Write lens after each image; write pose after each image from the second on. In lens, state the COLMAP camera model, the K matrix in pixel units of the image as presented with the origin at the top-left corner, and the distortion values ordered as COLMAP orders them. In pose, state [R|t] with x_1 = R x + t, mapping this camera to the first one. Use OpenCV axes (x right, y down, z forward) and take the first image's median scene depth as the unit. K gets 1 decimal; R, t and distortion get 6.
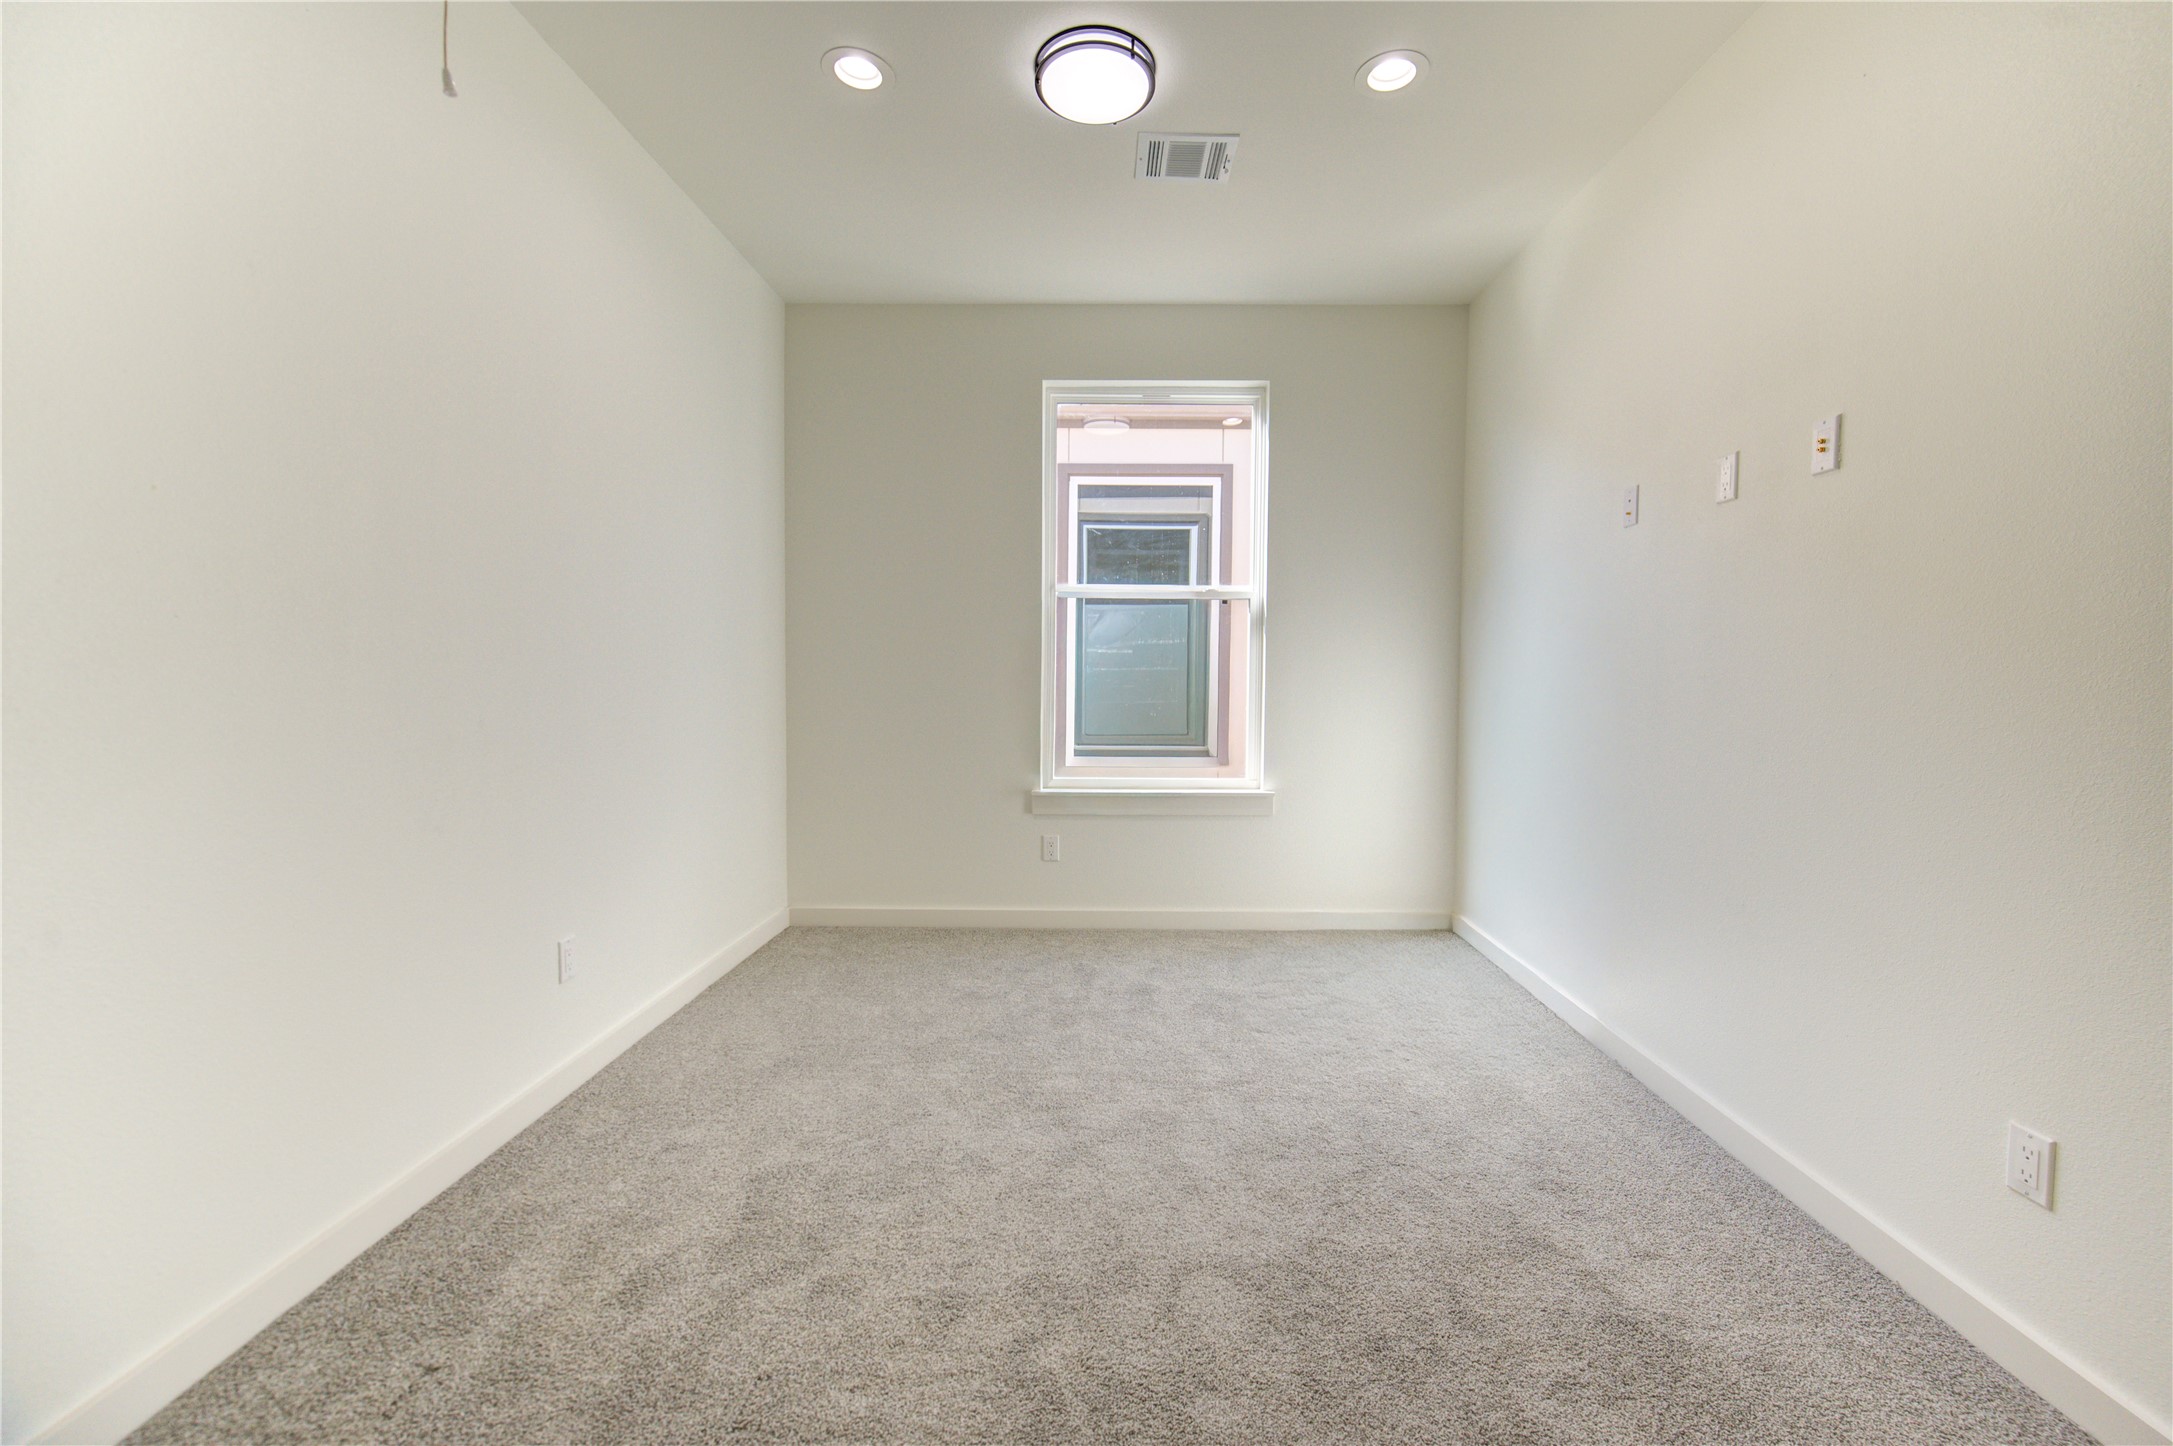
lens RADIAL K [[865.0, 0, 1086.5], [0, 865.0, 723.0], [0, 0, 1]] dist [-0.002539, -0.000384]
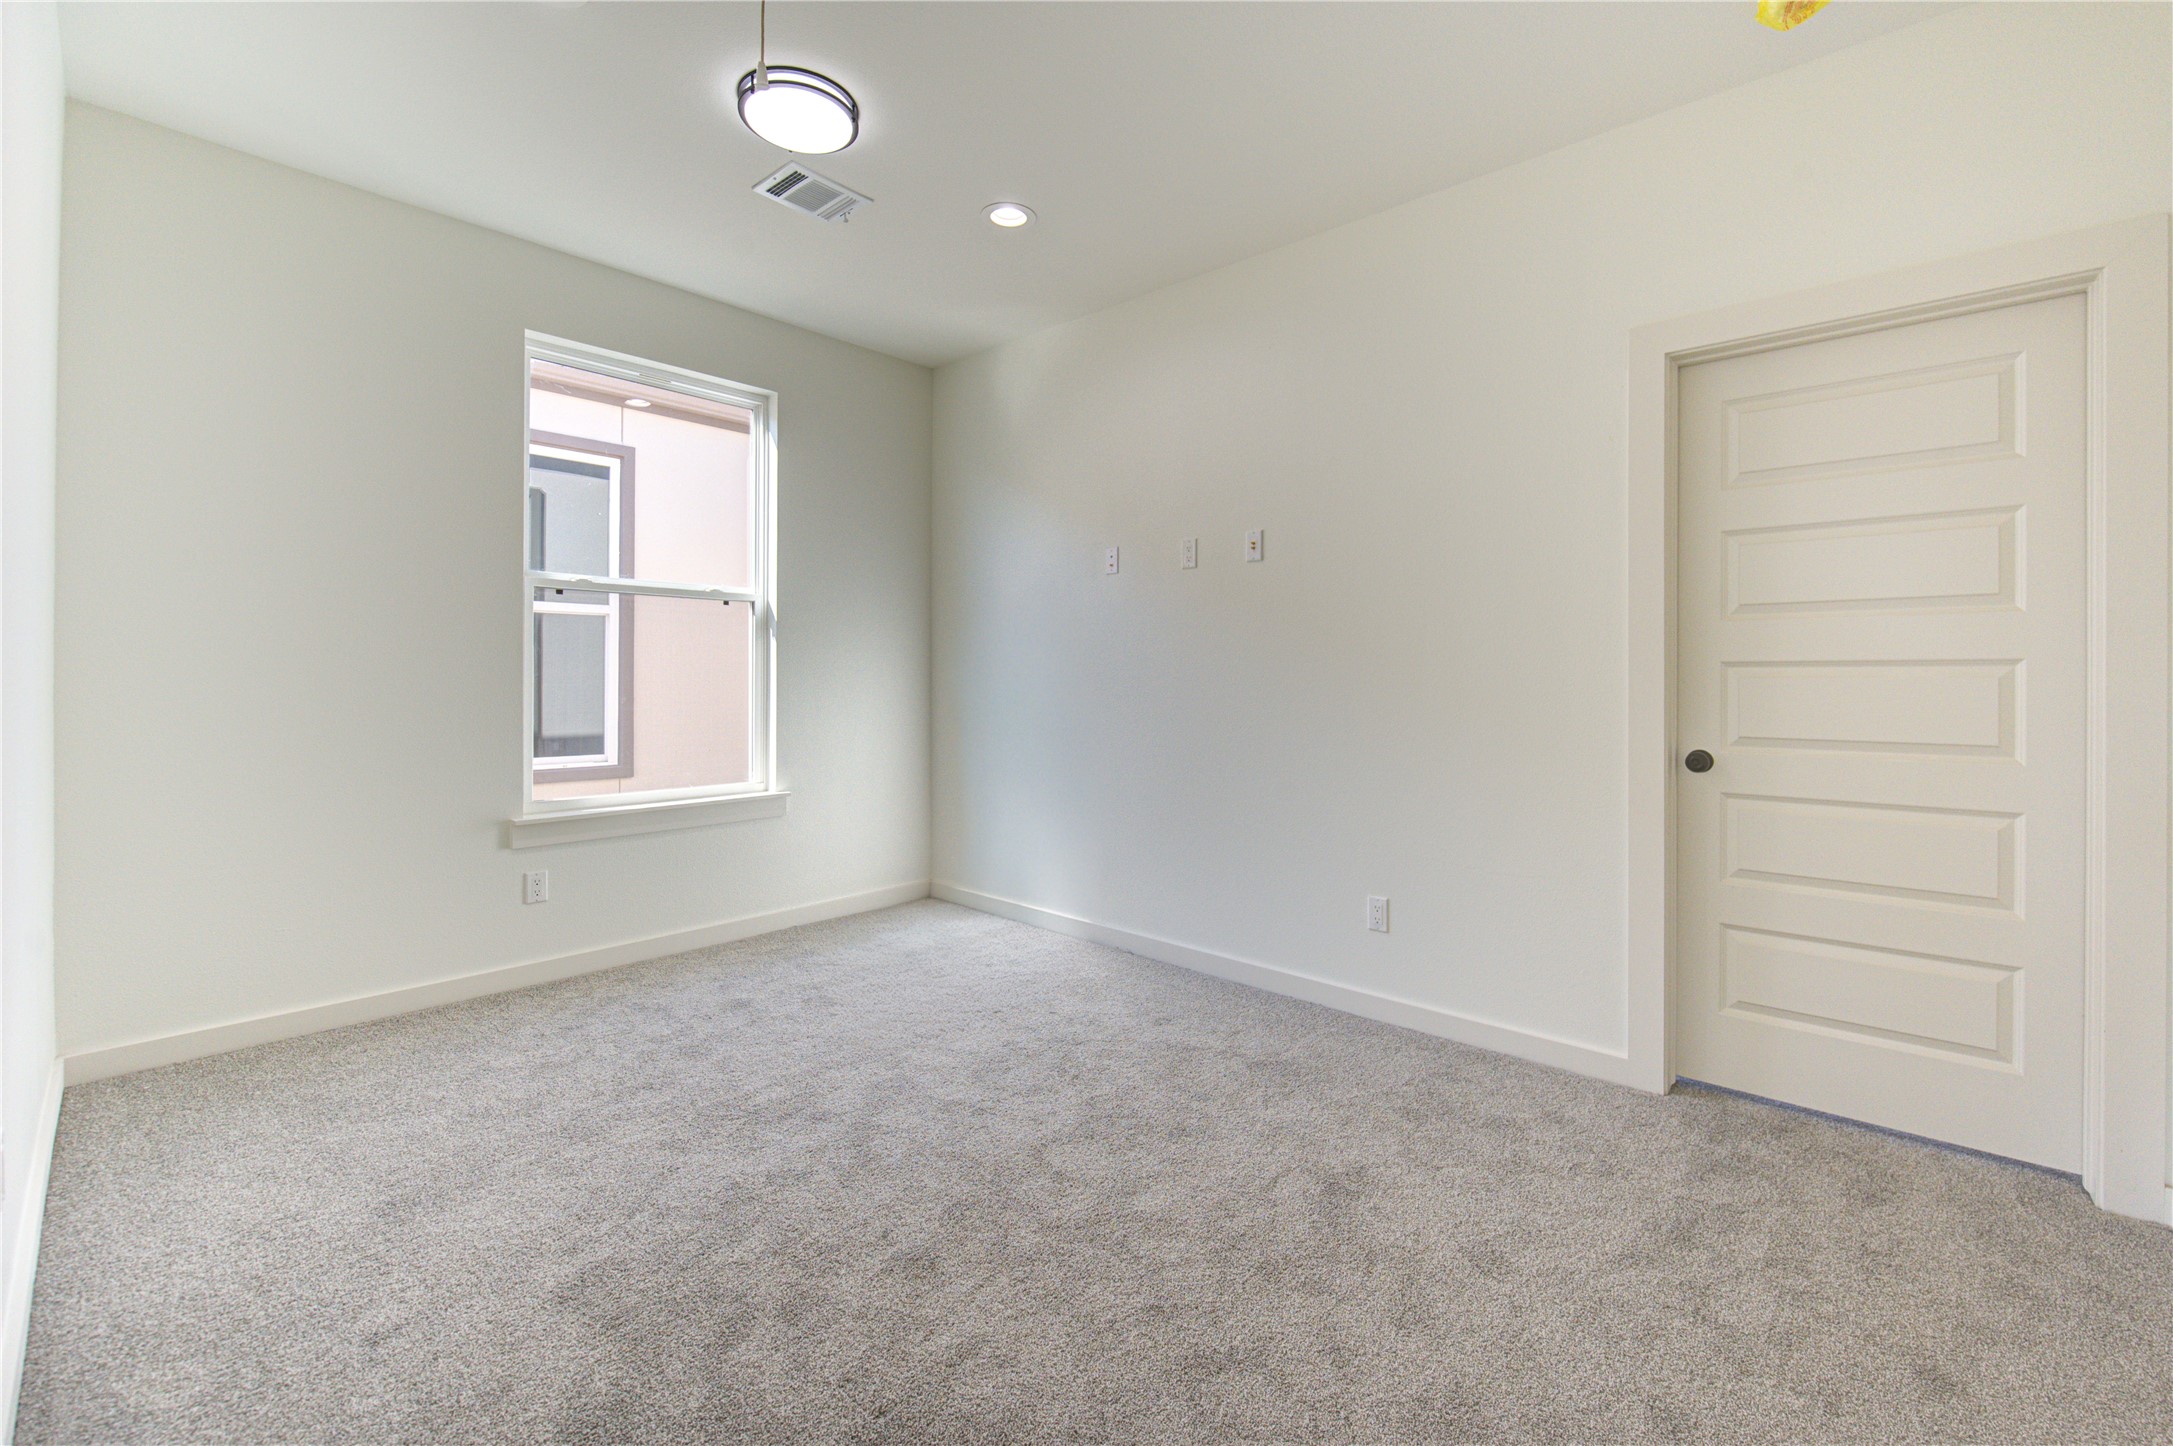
lens RADIAL K [[904.6, 0, 1088.5], [0, 904.6, 699.2], [0, 0, 1]] dist [0.001740, -0.008037]
pose [[0.663034, -0.023199, 0.748230, -0.391436], [0.044451, 0.998976, -0.008417, -0.005465], [-0.747269, 0.038840, 0.663386, 0.023392]]
